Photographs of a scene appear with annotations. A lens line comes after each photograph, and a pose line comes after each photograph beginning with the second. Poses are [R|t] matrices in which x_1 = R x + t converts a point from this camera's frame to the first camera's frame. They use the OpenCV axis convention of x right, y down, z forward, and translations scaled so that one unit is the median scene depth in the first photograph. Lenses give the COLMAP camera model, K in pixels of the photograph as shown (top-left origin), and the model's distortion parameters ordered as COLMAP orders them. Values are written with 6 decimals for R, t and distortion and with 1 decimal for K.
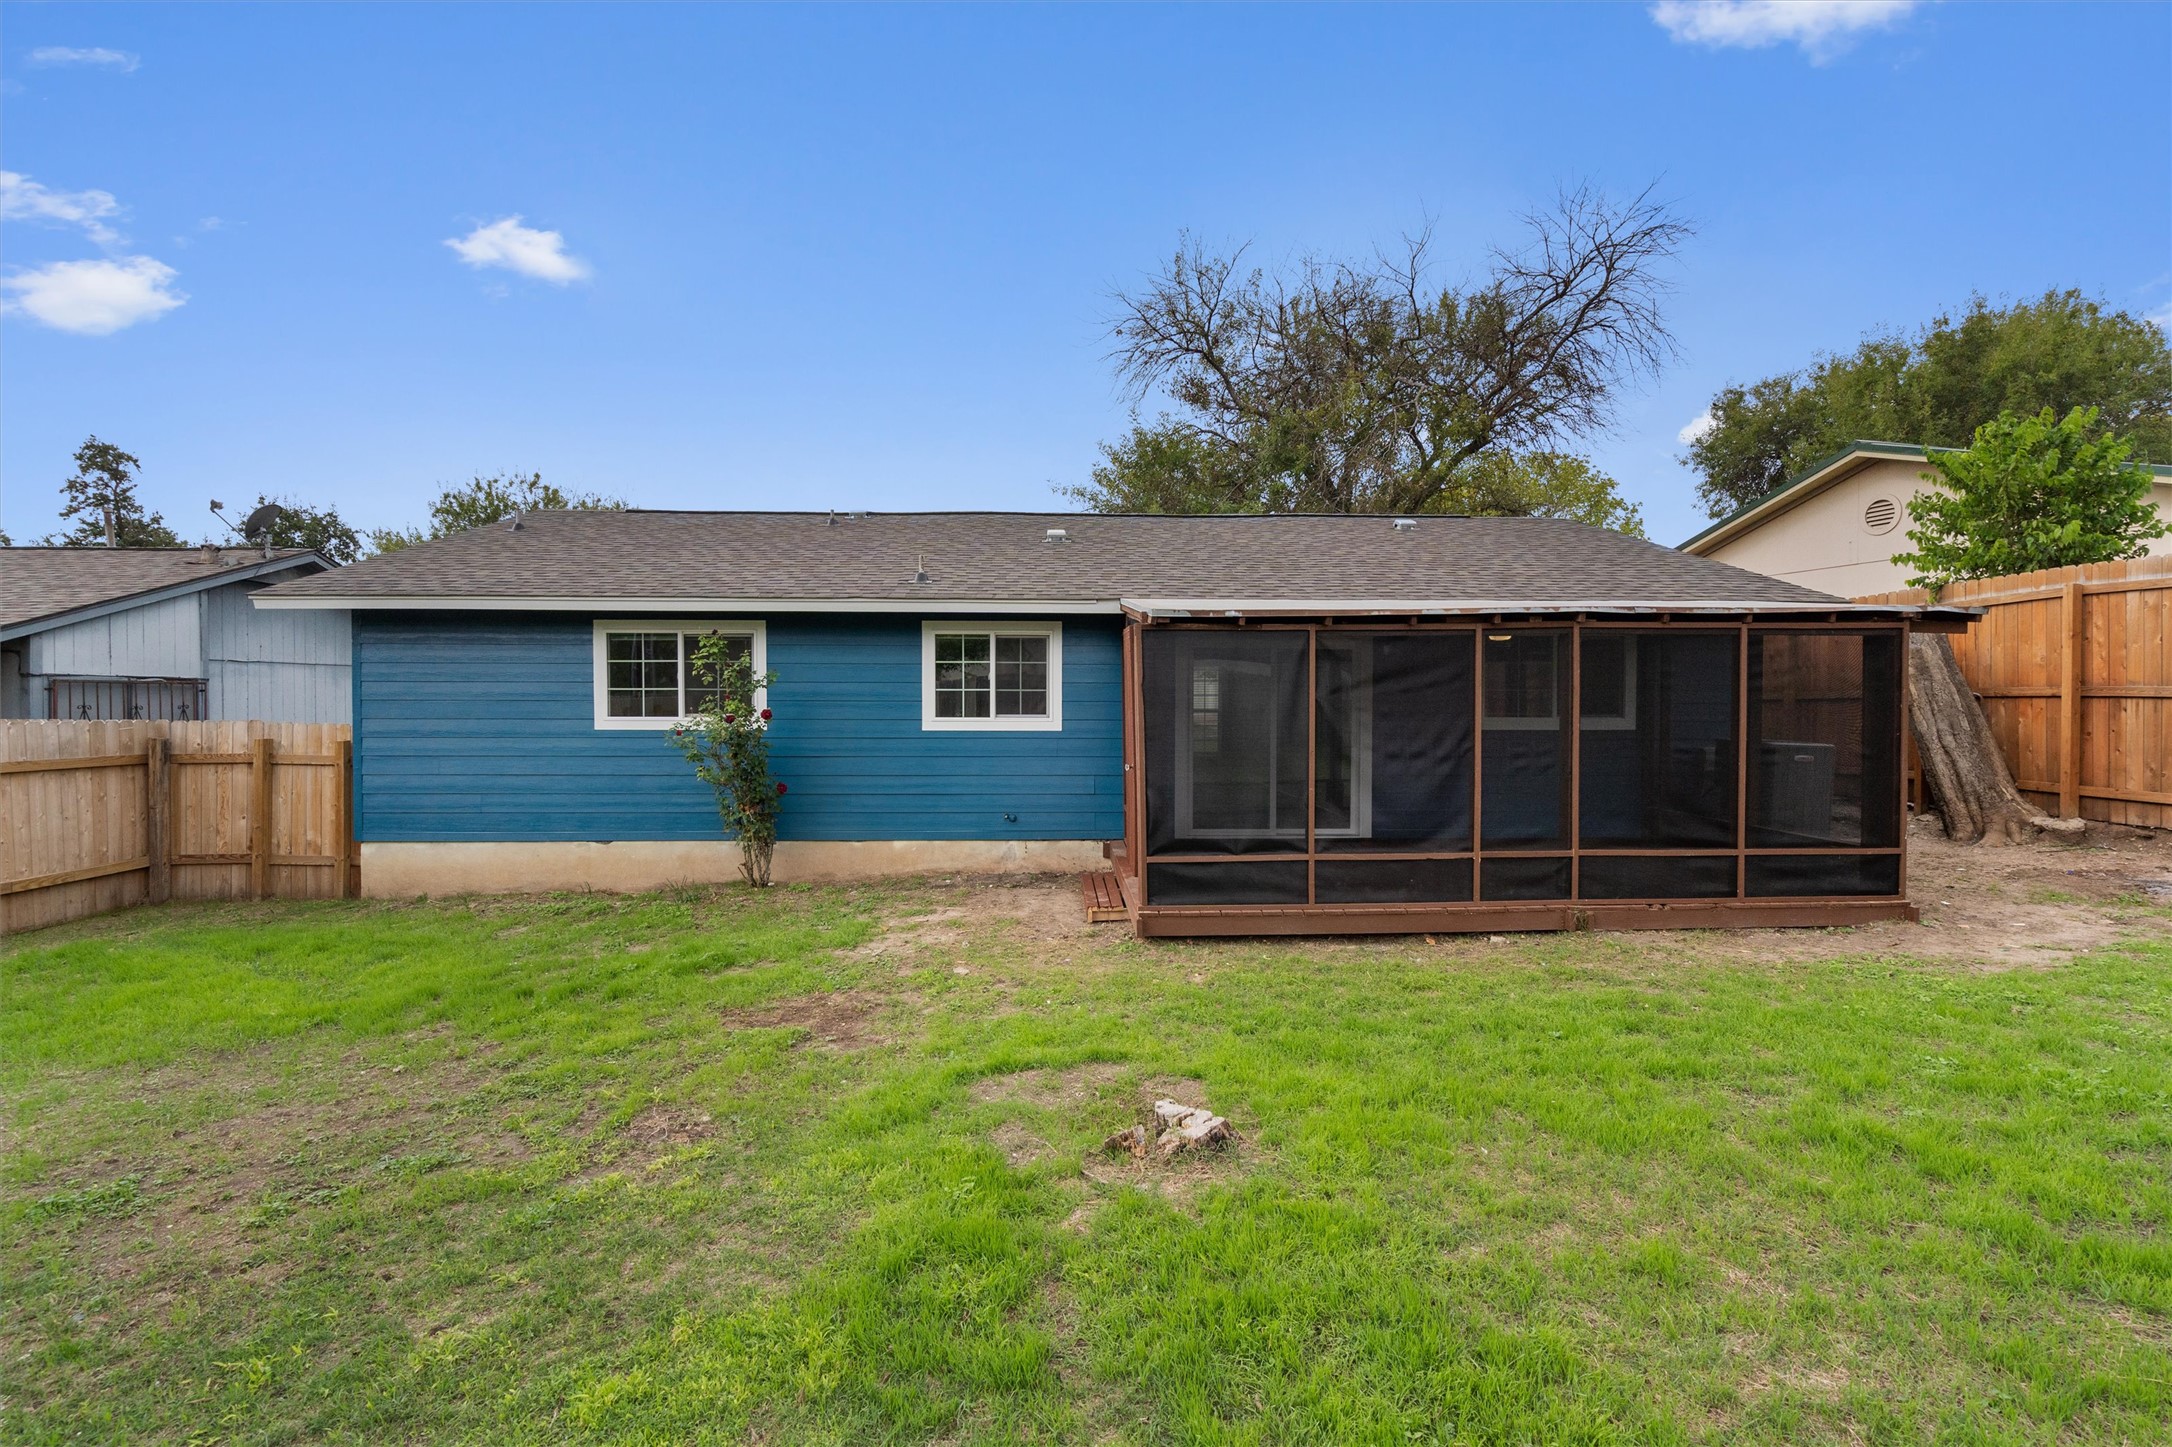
lens RADIAL K [[978.7, 0, 1067.5], [0, 978.7, 722.5], [0, 0, 1]] dist [-0.004766, 0.000880]
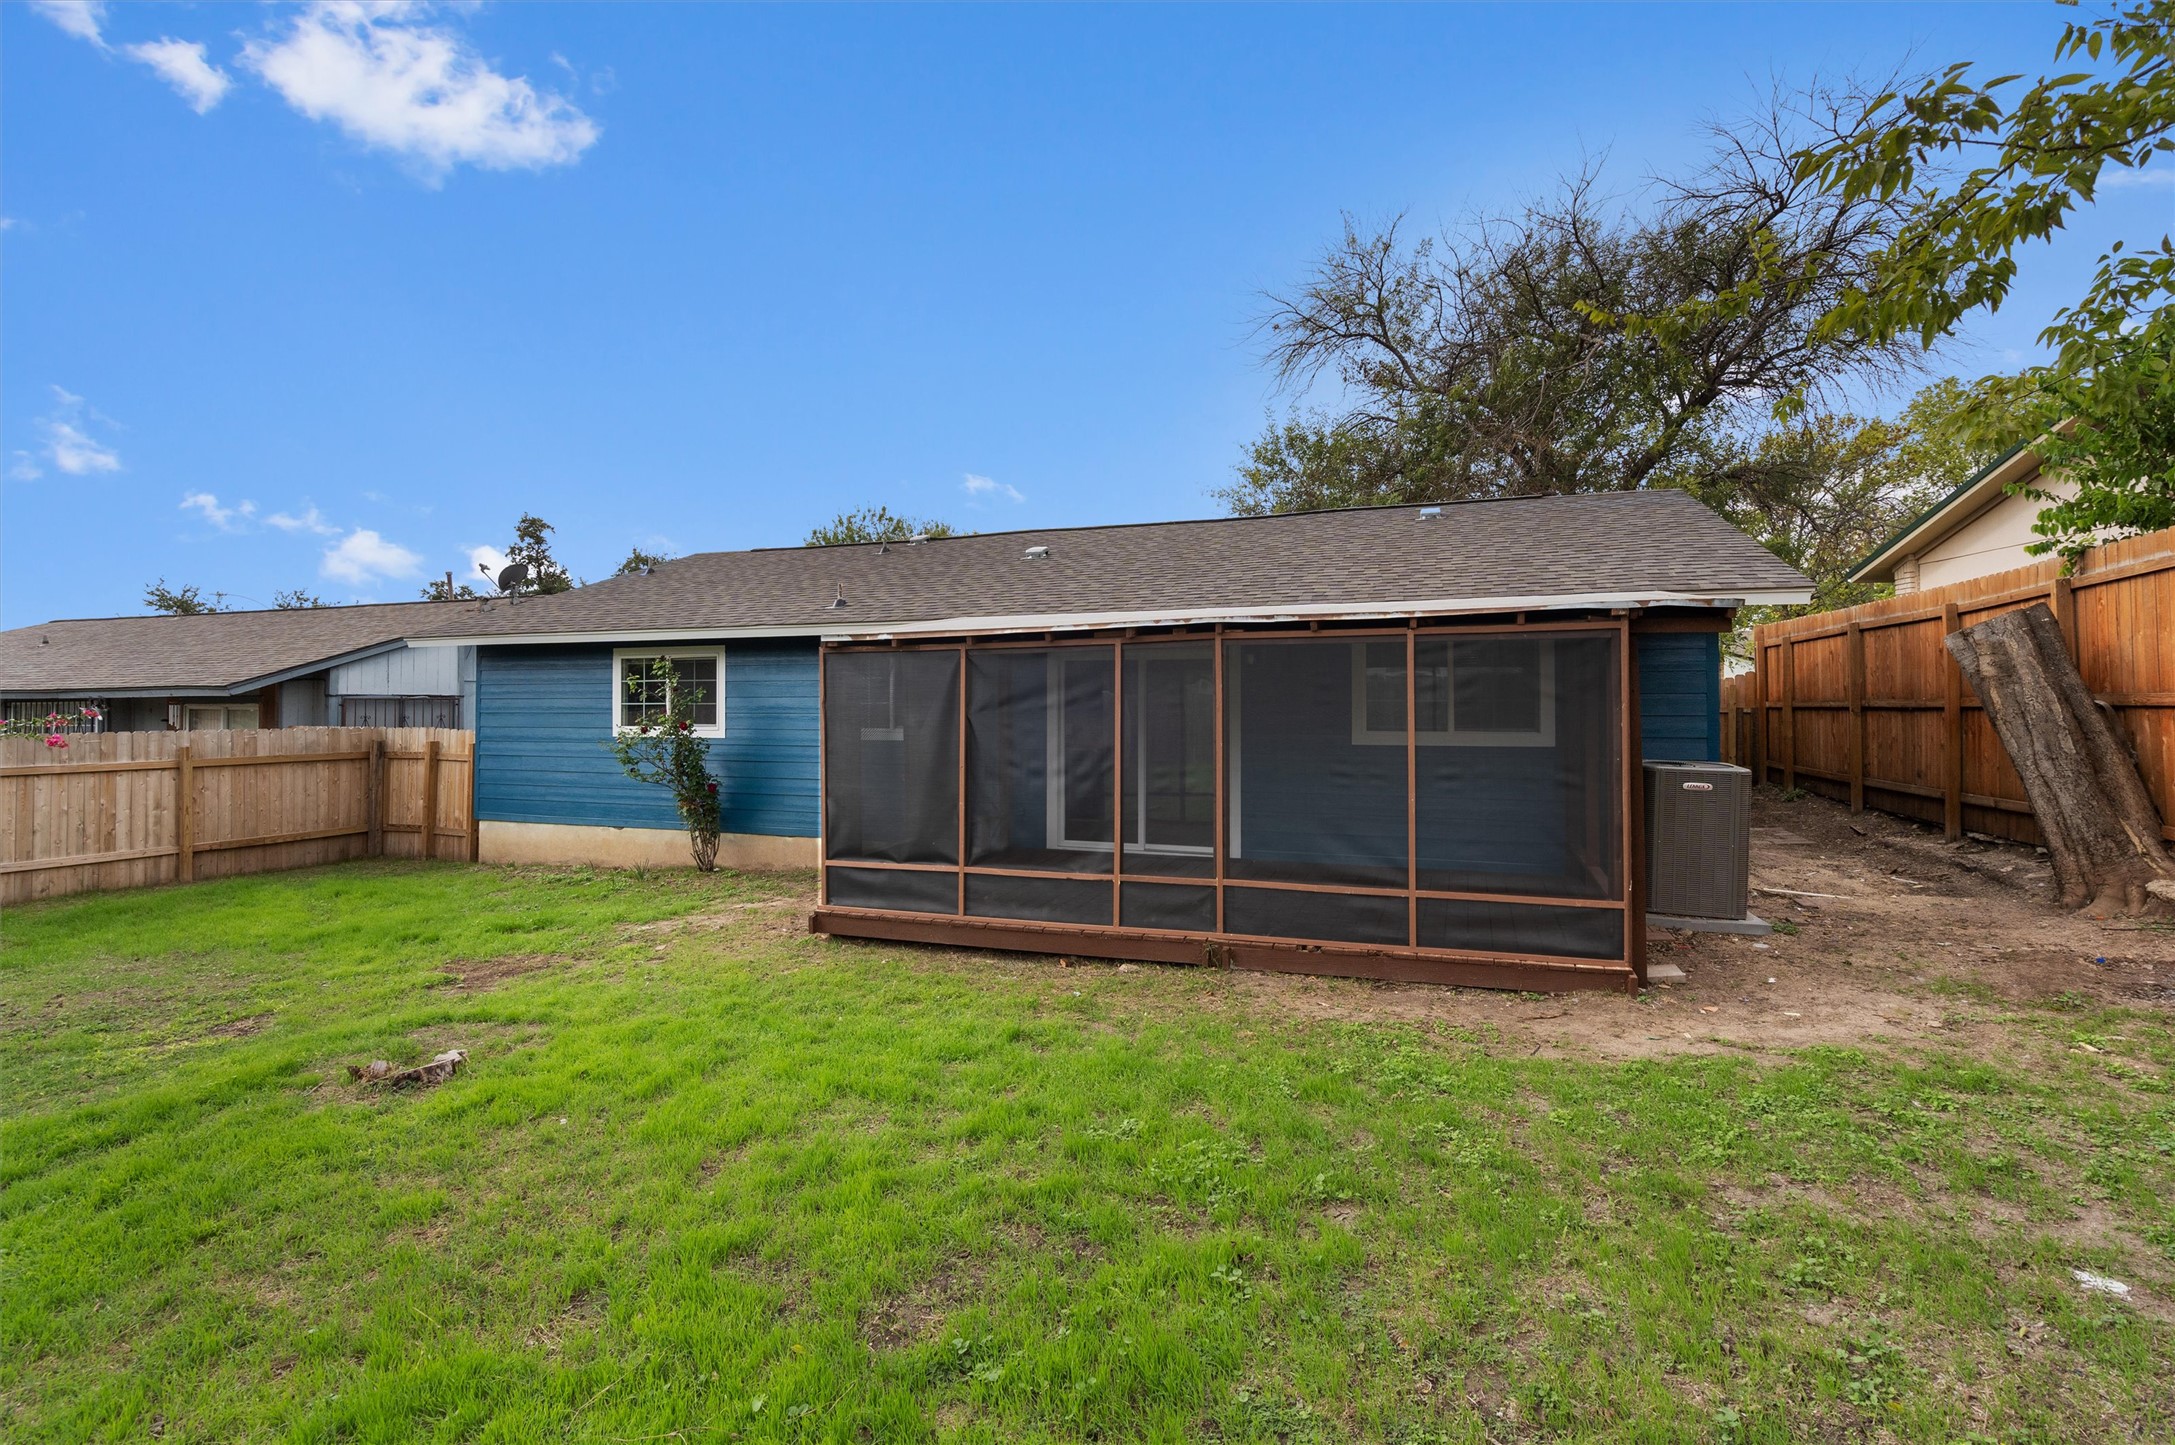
lens RADIAL K [[1000.9, 0, 1076.3], [0, 1000.9, 678.1], [0, 0, 1]] dist [-0.006496, 0.000085]
pose [[0.925351, -0.013566, -0.378870, 0.540965], [-0.003869, 0.998970, -0.045218, -0.011618], [0.379093, 0.043308, 0.924345, 0.045405]]
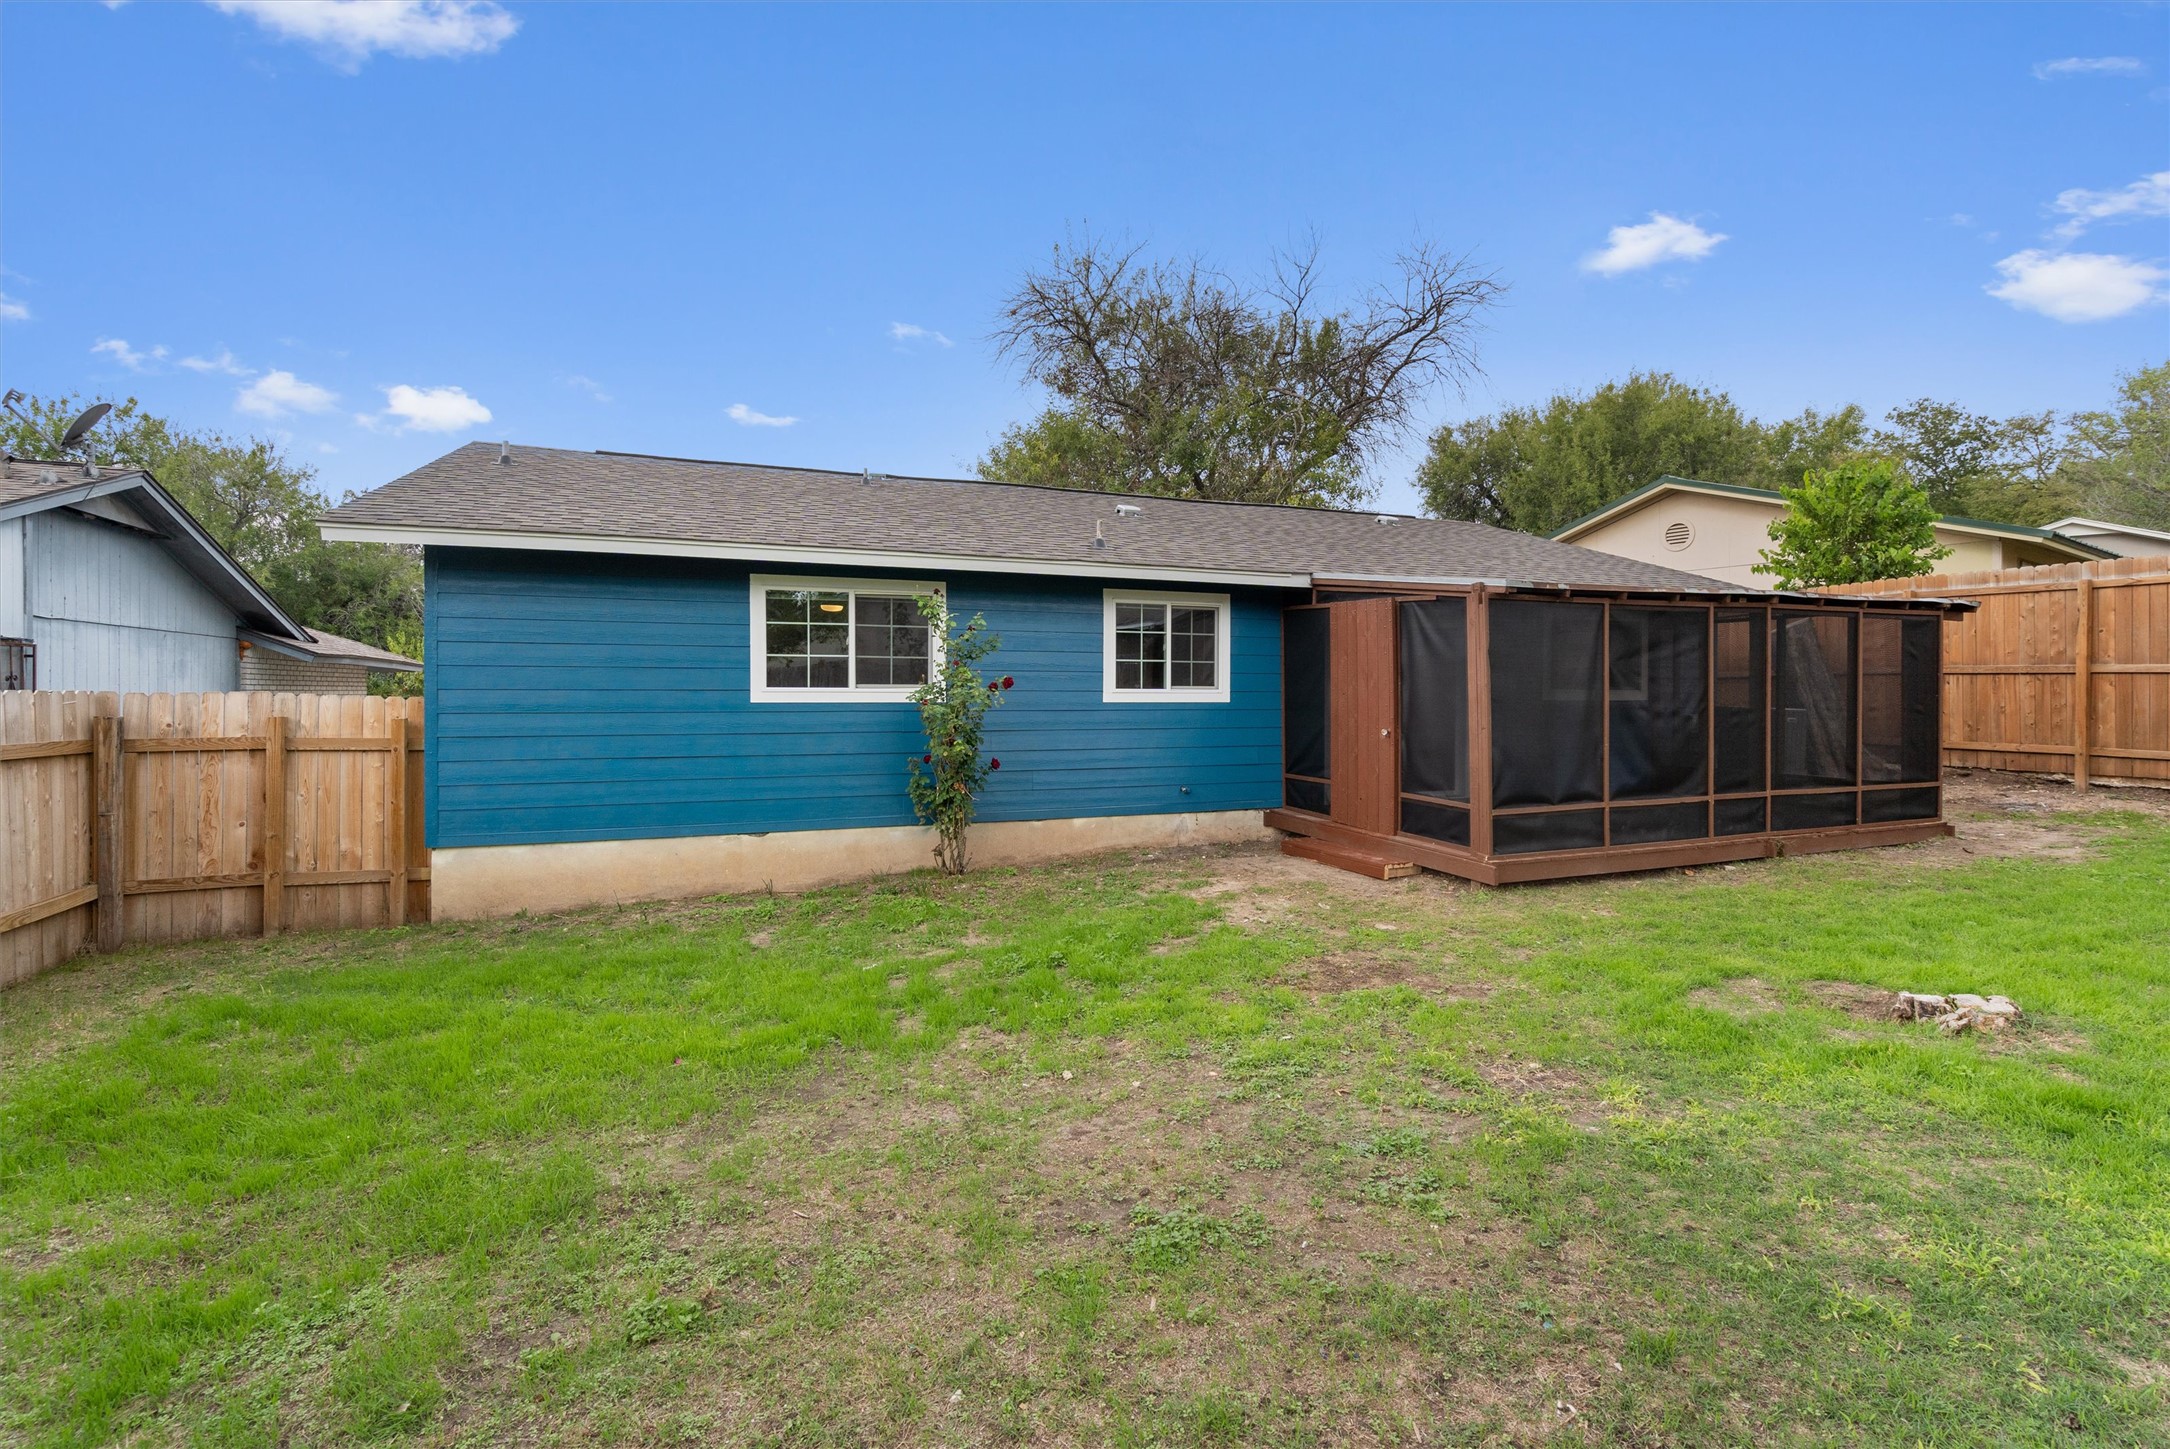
lens RADIAL K [[977.8, 0, 1066.5], [0, 977.8, 723.5], [0, 0, 1]] dist [-0.004766, 0.000880]
pose [[0.943398, -0.010610, 0.331494, -0.502485], [0.008324, 0.999931, 0.008315, 0.020635], [-0.331559, -0.005085, 0.943421, 0.103816]]
